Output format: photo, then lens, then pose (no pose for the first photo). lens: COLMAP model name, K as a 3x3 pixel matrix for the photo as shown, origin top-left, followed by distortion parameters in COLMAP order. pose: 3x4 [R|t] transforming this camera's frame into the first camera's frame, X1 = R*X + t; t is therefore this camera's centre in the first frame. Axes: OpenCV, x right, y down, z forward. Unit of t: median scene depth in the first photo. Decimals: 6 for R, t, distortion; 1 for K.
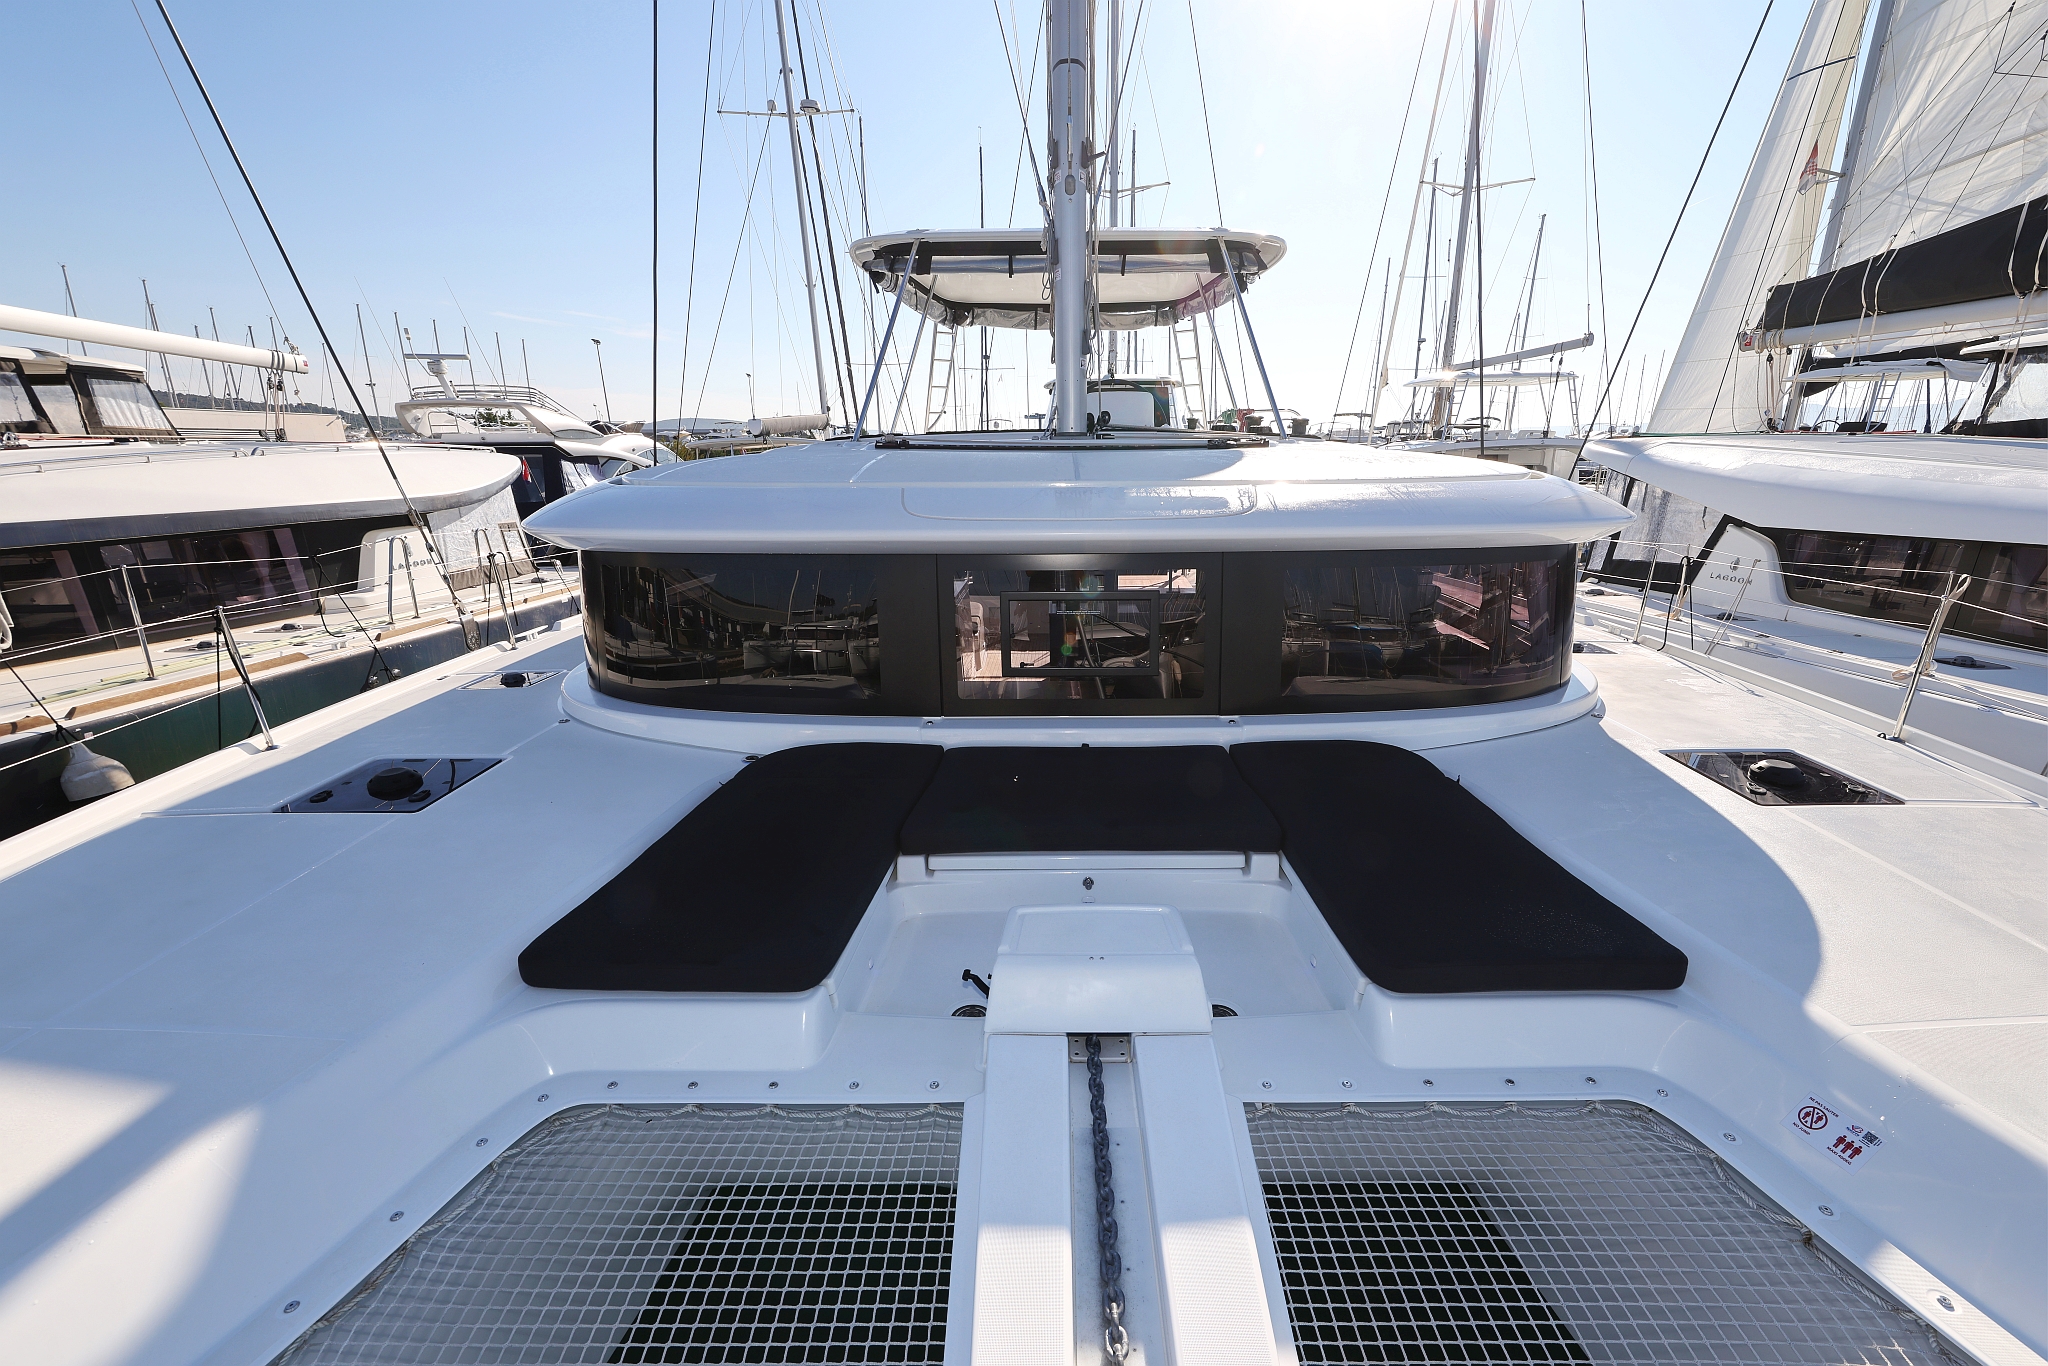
lens RADIAL K [[861.0, 0, 1028.4], [0, 861.0, 696.5], [0, 0, 1]] dist [0.004631, 0.000133]
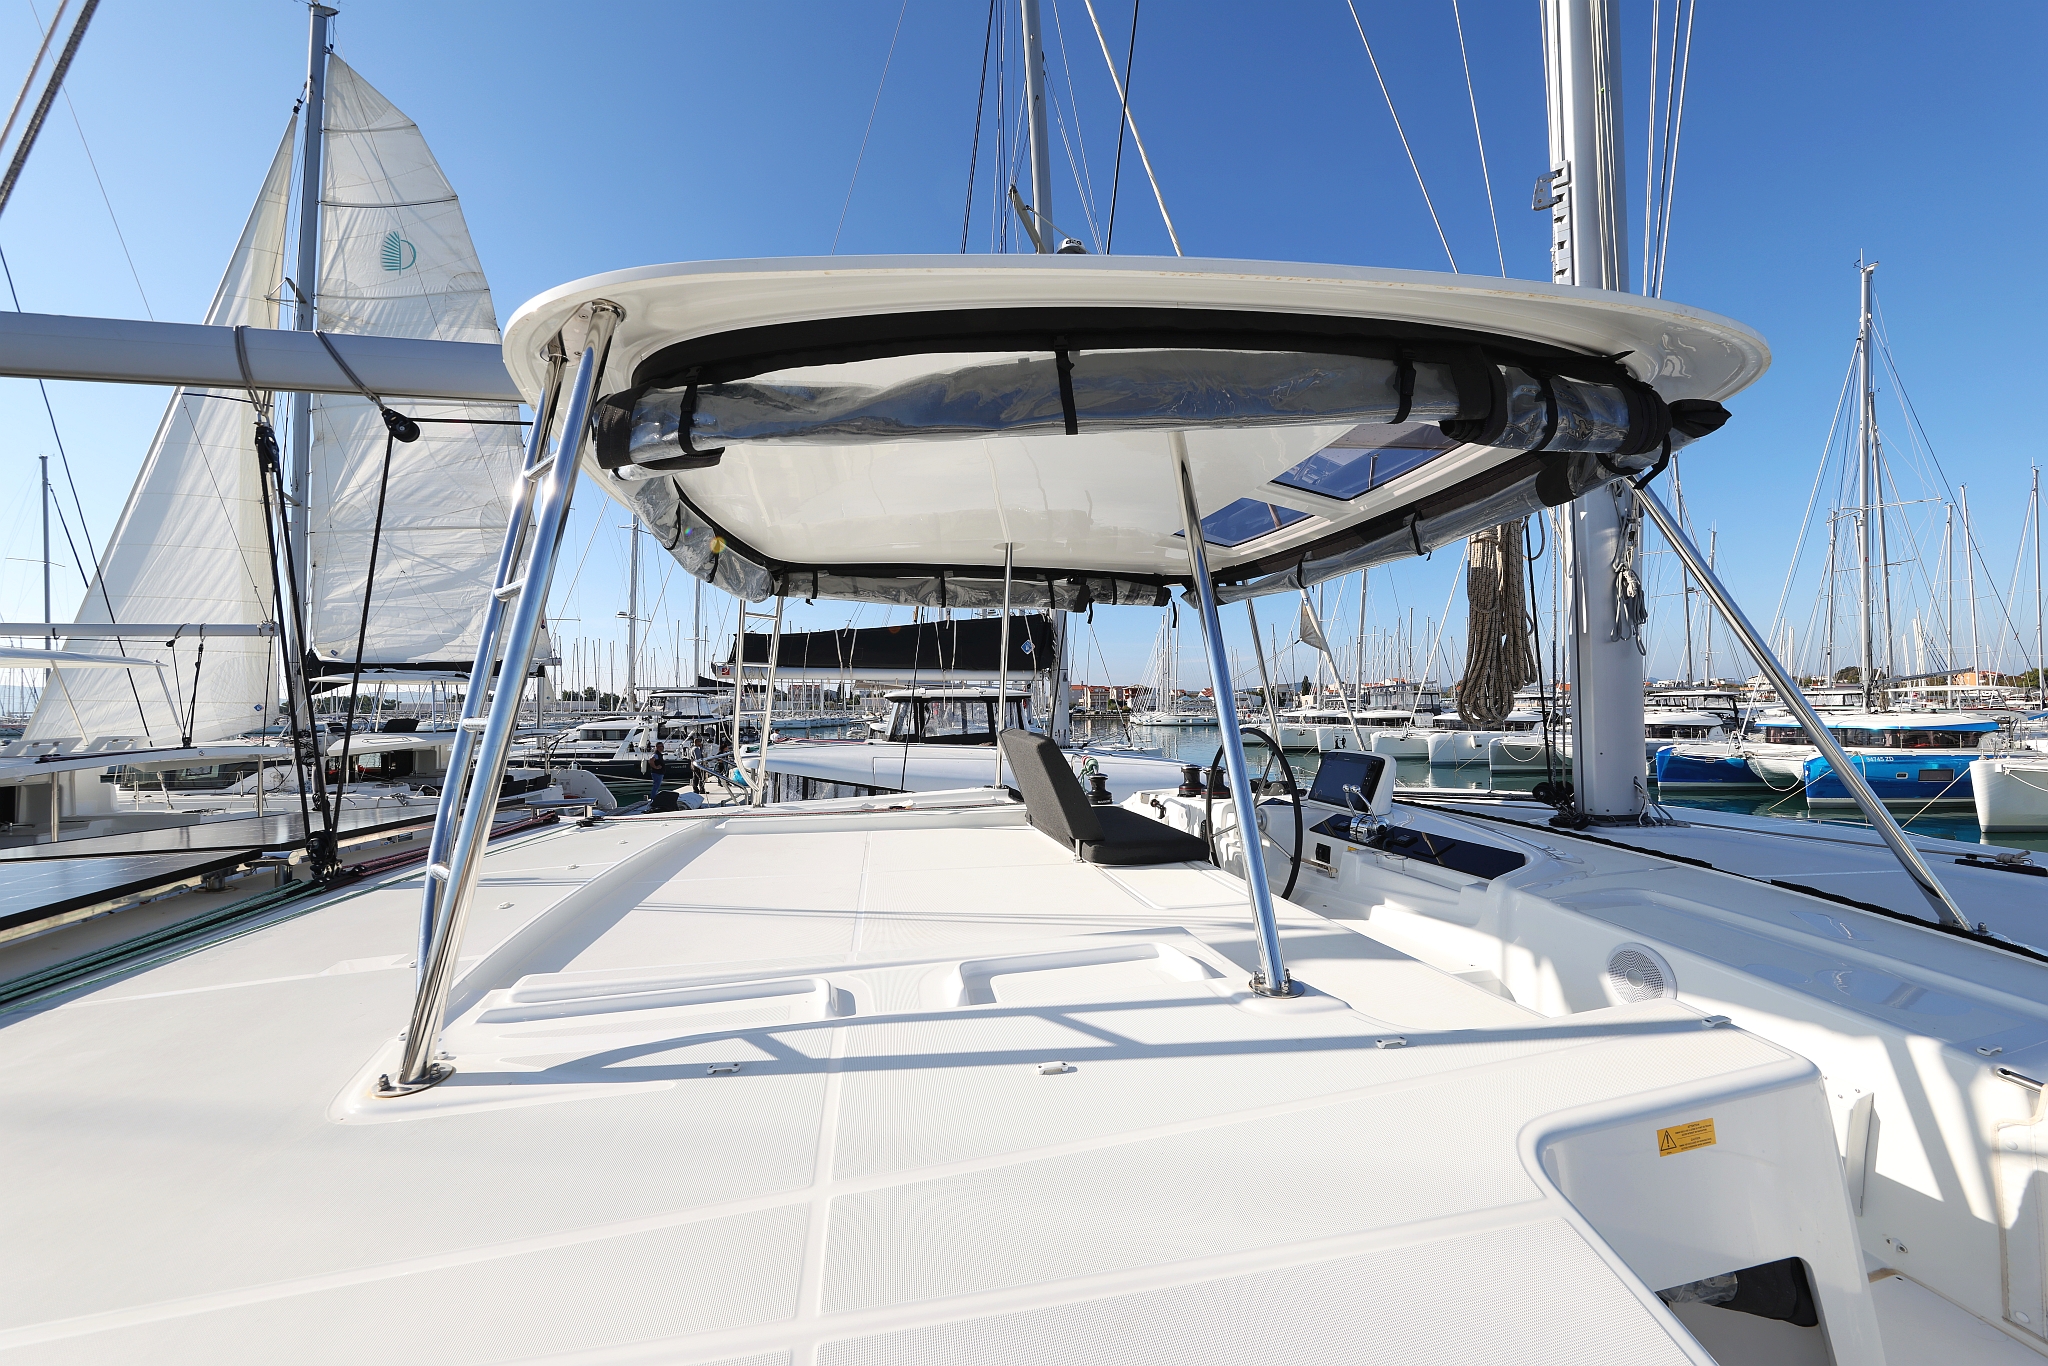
lens RADIAL K [[715.9, 0, 1018.3], [0, 715.9, 706.3], [0, 0, 1]] dist [-0.017763, -0.000109]
pose [[-0.192540, 0.004412, 0.981279, -0.351536], [0.284416, 0.957317, 0.051502, -0.394590], [-0.939168, 0.289008, -0.185577, 1.078871]]
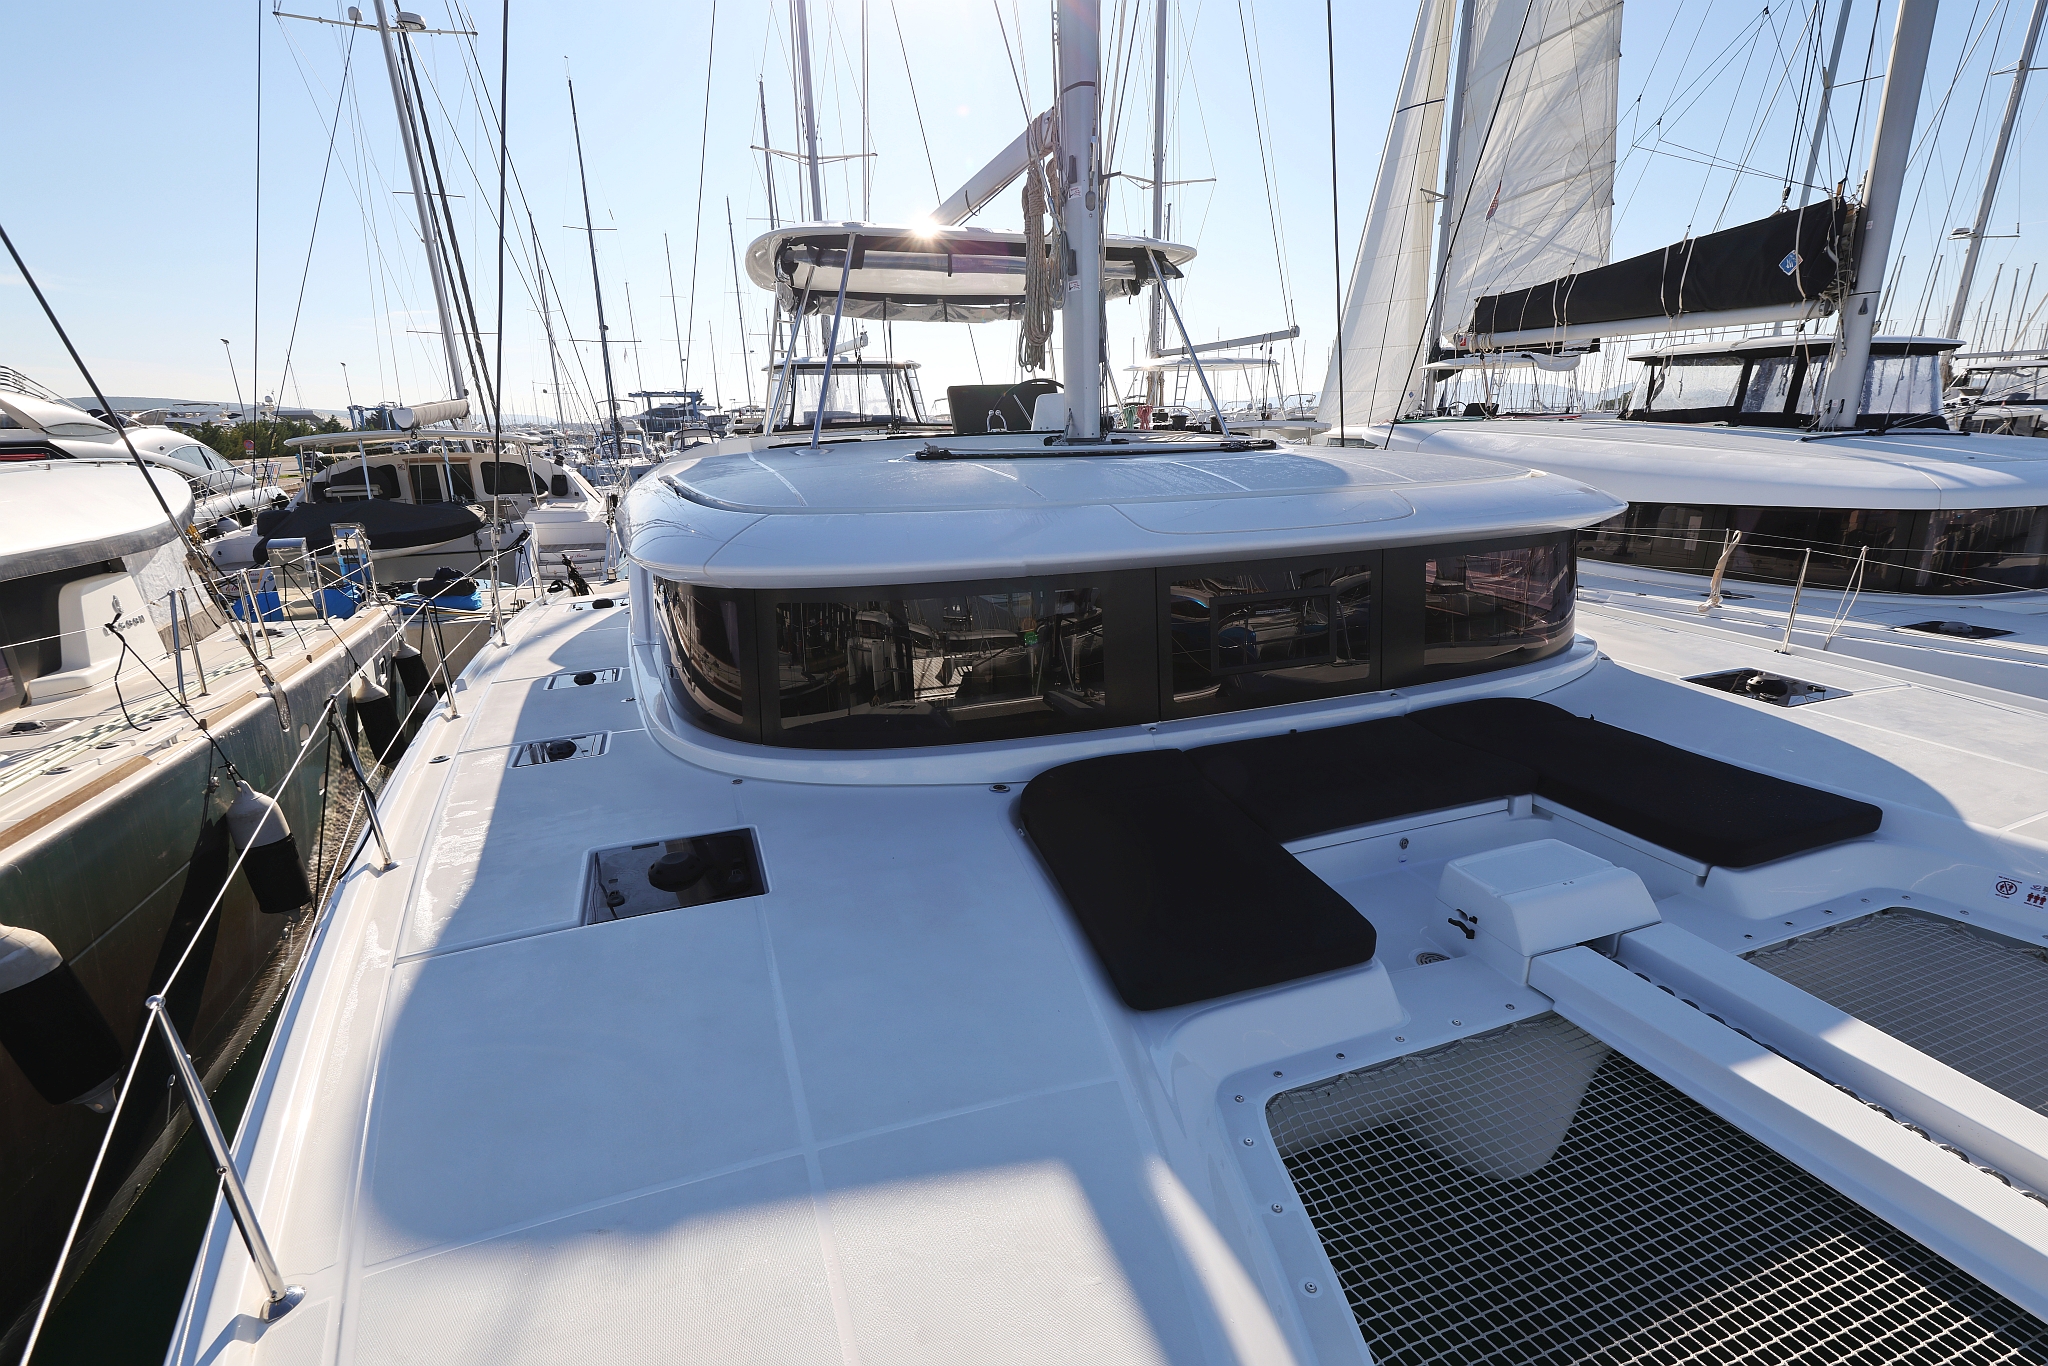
lens RADIAL K [[937.1, 0, 1024.0], [0, 937.1, 683.0], [0, 0, 1]] dist [0.014051, -0.008169]
pose [[0.935126, -0.108911, 0.337163, -0.304597], [0.114314, 0.993437, 0.003849, -0.022296], [-0.335369, 0.034943, 0.941439, -0.006602]]
